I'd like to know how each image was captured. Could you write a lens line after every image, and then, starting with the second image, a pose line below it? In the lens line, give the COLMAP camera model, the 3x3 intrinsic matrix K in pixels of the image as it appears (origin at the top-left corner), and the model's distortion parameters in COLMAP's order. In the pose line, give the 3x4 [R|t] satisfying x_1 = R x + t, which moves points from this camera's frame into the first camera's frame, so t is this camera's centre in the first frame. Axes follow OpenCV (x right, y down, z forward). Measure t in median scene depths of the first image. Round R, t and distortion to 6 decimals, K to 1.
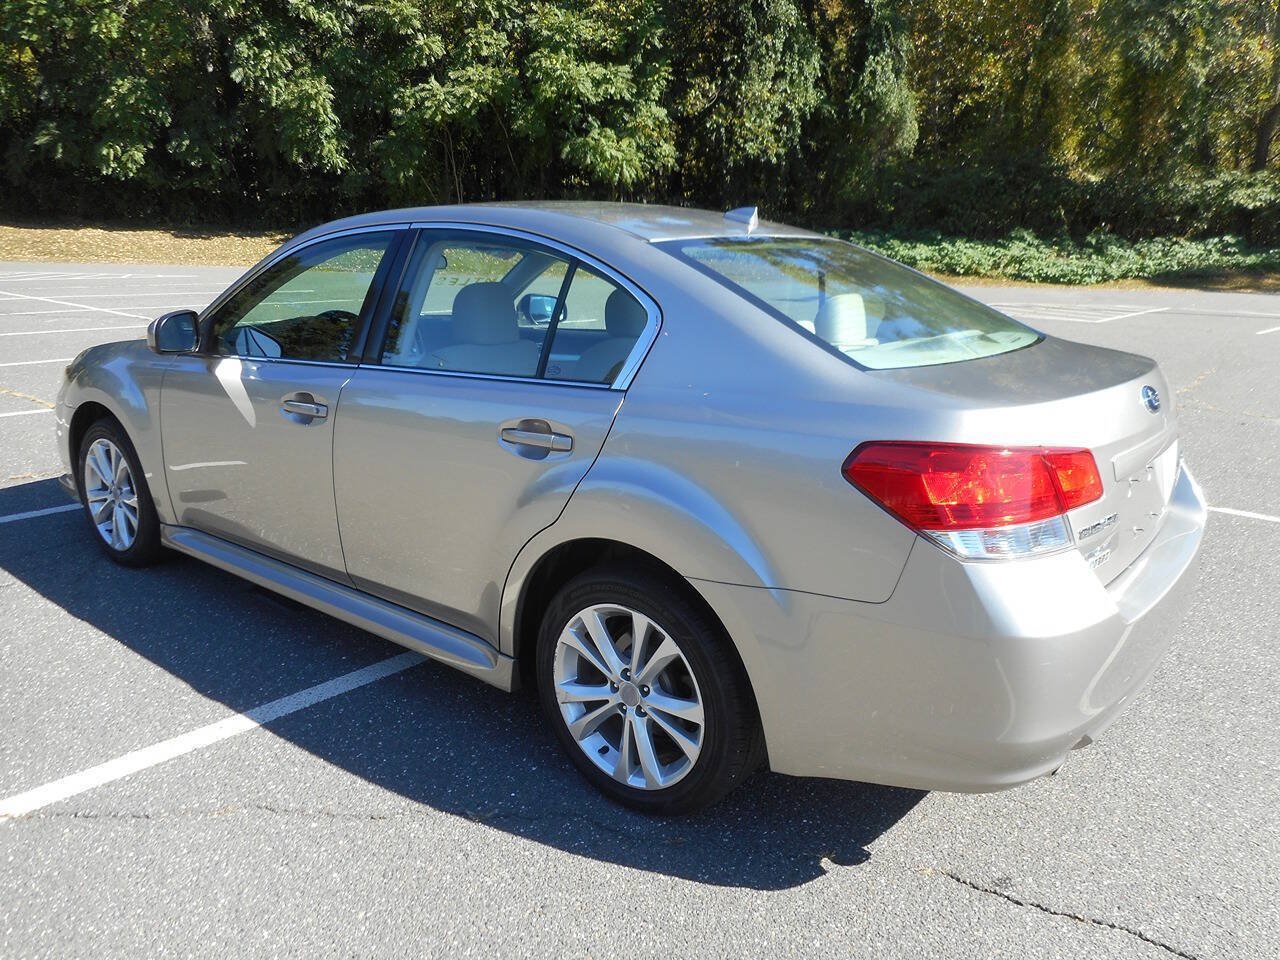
lens RADIAL K [[968.9, 0, 642.3], [0, 968.9, 483.4], [0, 0, 1]] dist [0.011781, -0.012840]
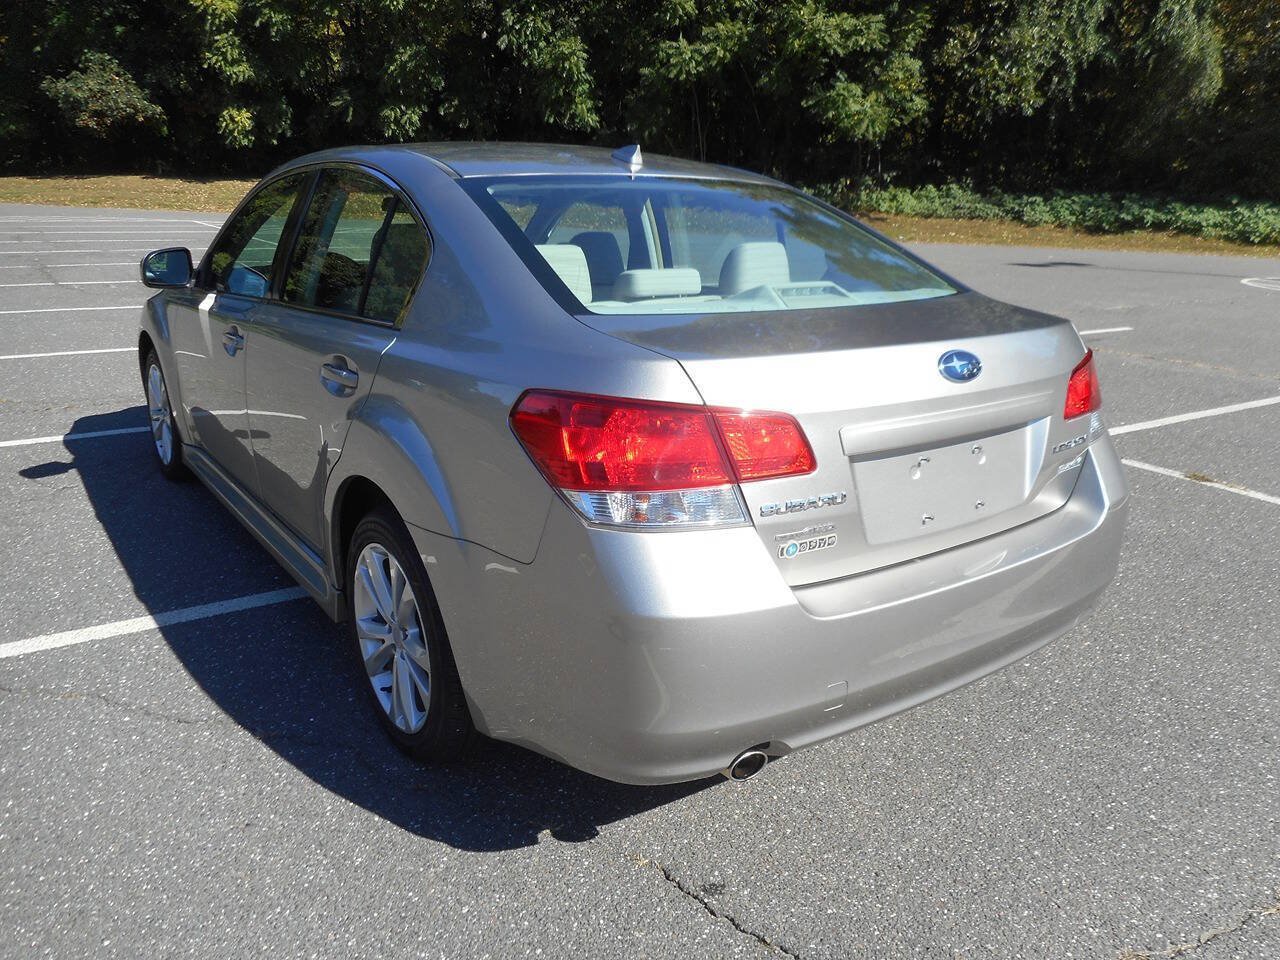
lens RADIAL K [[971.5, 0, 623.9], [0, 971.5, 480.4], [0, 0, 1]] dist [-0.009660, -0.000476]
pose [[0.961745, 0.084131, -0.260706, 0.025764], [-0.074844, 0.996163, 0.045369, -0.000250], [0.263522, -0.024121, 0.964352, 0.005825]]
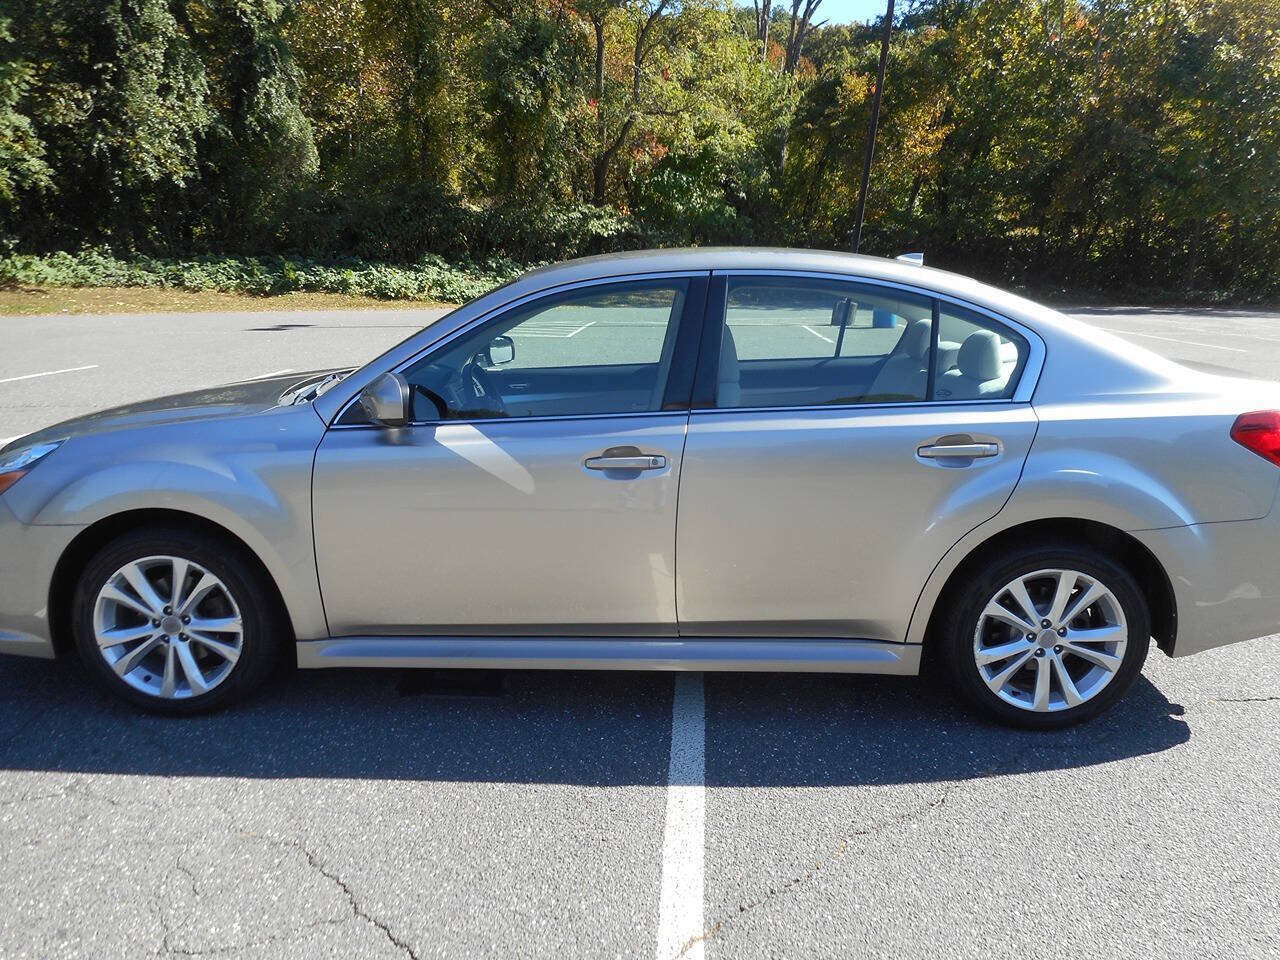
lens RADIAL K [[968.9, 0, 642.3], [0, 968.9, 483.4], [0, 0, 1]] dist [0.011781, -0.012840]
pose [[0.796893, -0.144316, 0.586629, -0.092576], [0.157563, 0.987089, 0.028796, -0.008385], [-0.583211, 0.069484, 0.809343, 0.021871]]
